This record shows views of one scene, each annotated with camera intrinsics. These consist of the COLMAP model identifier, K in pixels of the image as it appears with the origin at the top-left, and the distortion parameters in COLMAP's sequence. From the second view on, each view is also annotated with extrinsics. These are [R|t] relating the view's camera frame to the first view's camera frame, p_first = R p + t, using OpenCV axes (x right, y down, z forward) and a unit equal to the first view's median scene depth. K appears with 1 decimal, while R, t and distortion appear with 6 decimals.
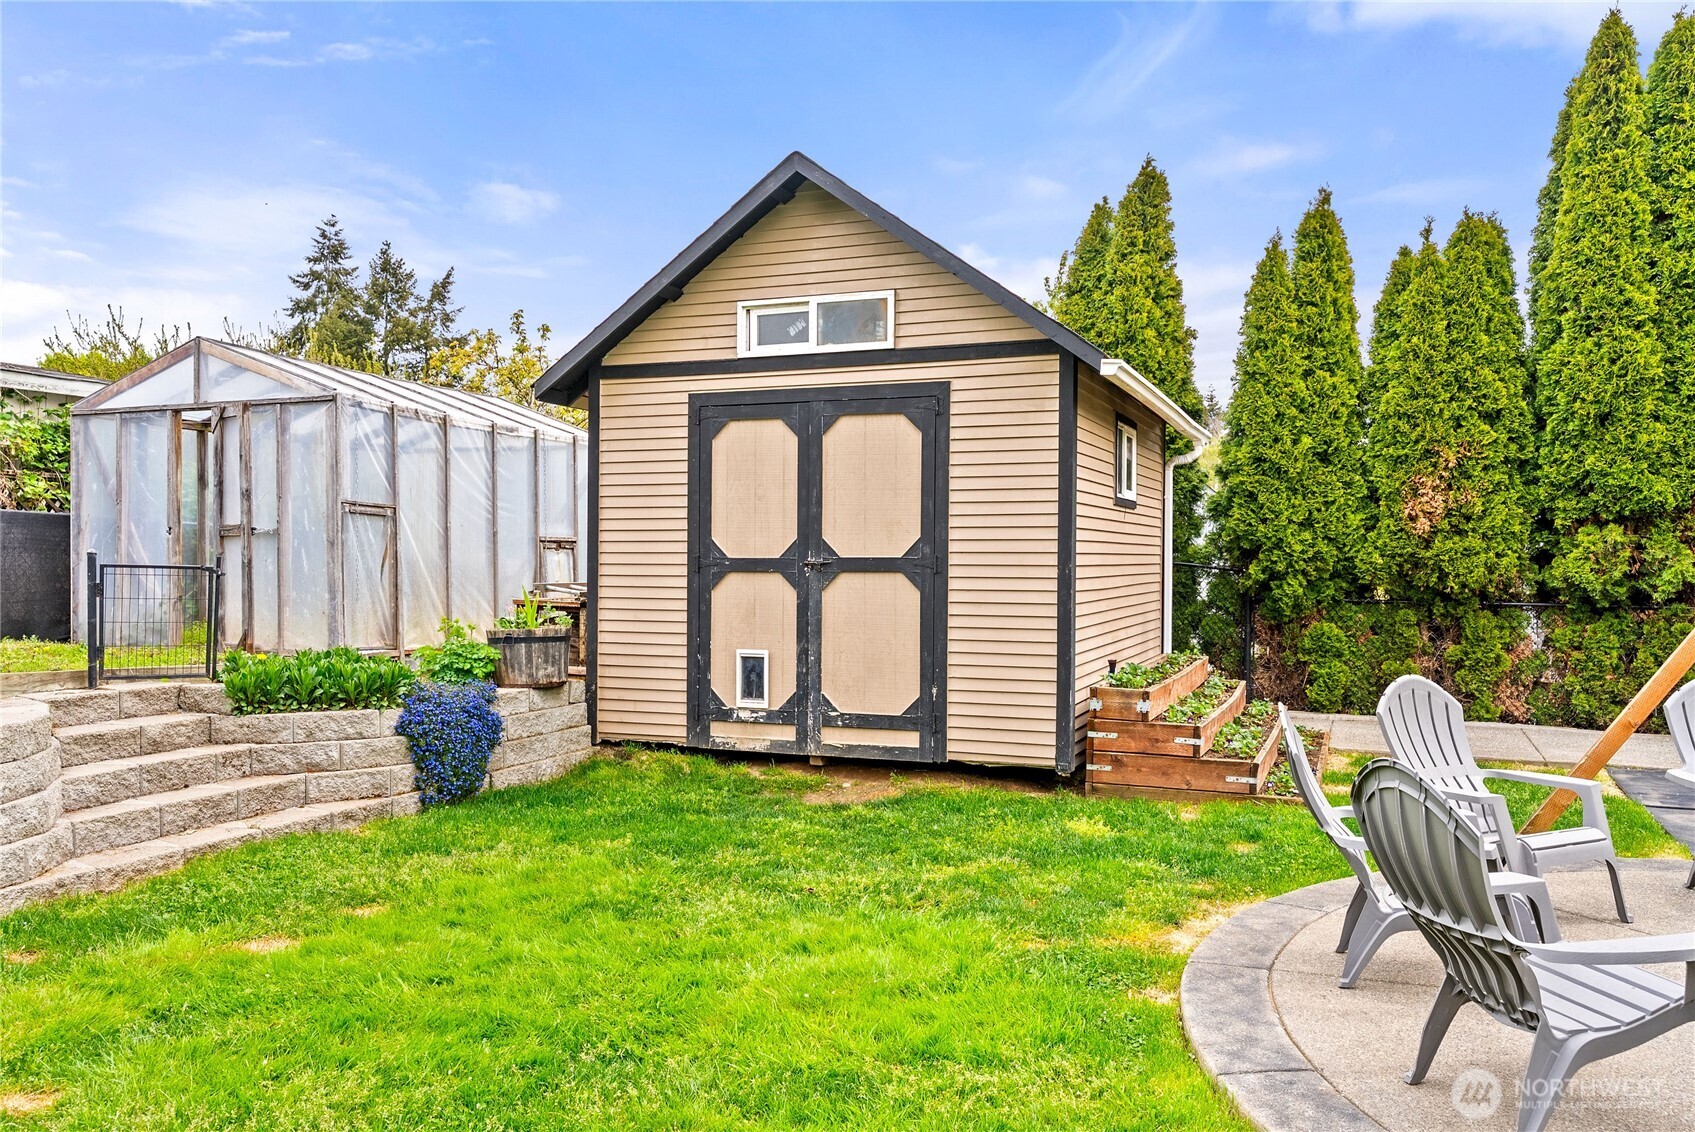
lens RADIAL K [[1319.0, 0, 842.5], [0, 1319.0, 559.6], [0, 0, 1]] dist [-0.002660, 0.002704]
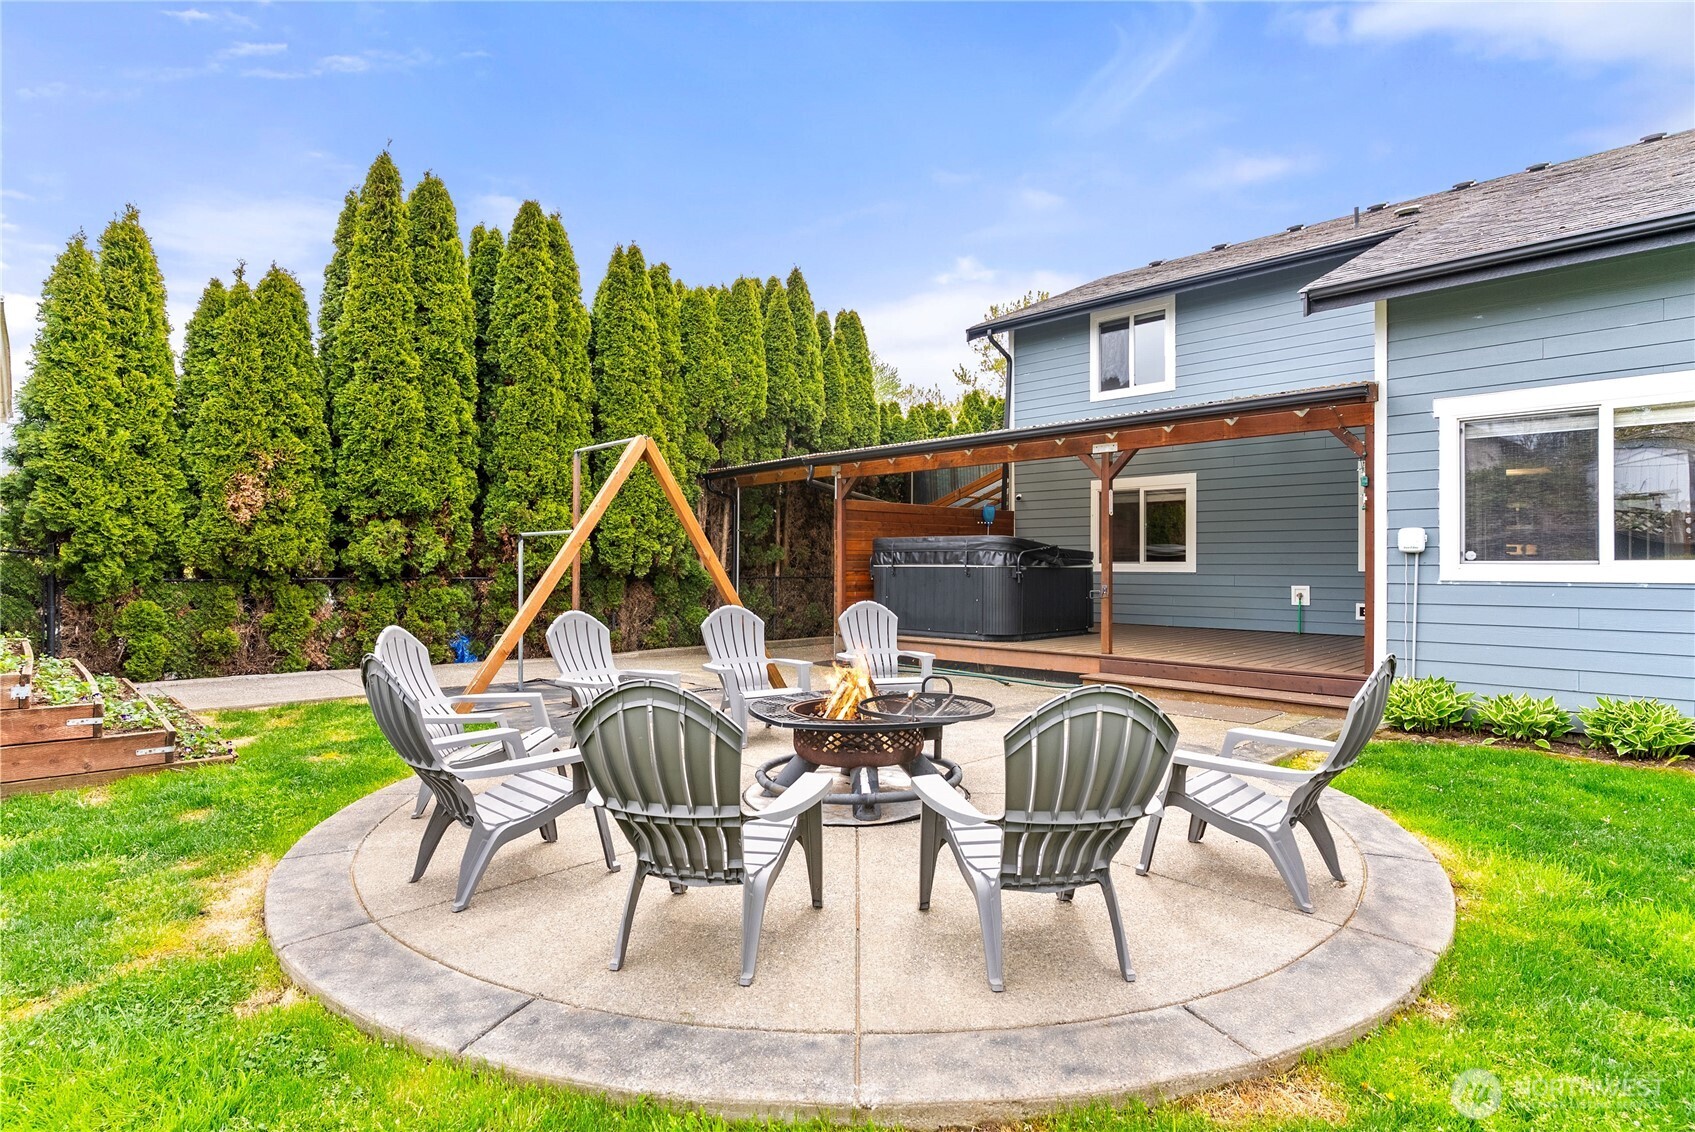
lens RADIAL K [[868.6, 0, 844.6], [0, 868.6, 567.2], [0, 0, 1]] dist [0.001182, -0.000347]
pose [[0.419233, -0.010899, 0.907813, -0.052993], [0.004575, 0.999941, 0.009893, 0.016840], [-0.907867, 0.000006, 0.419258, 0.176554]]
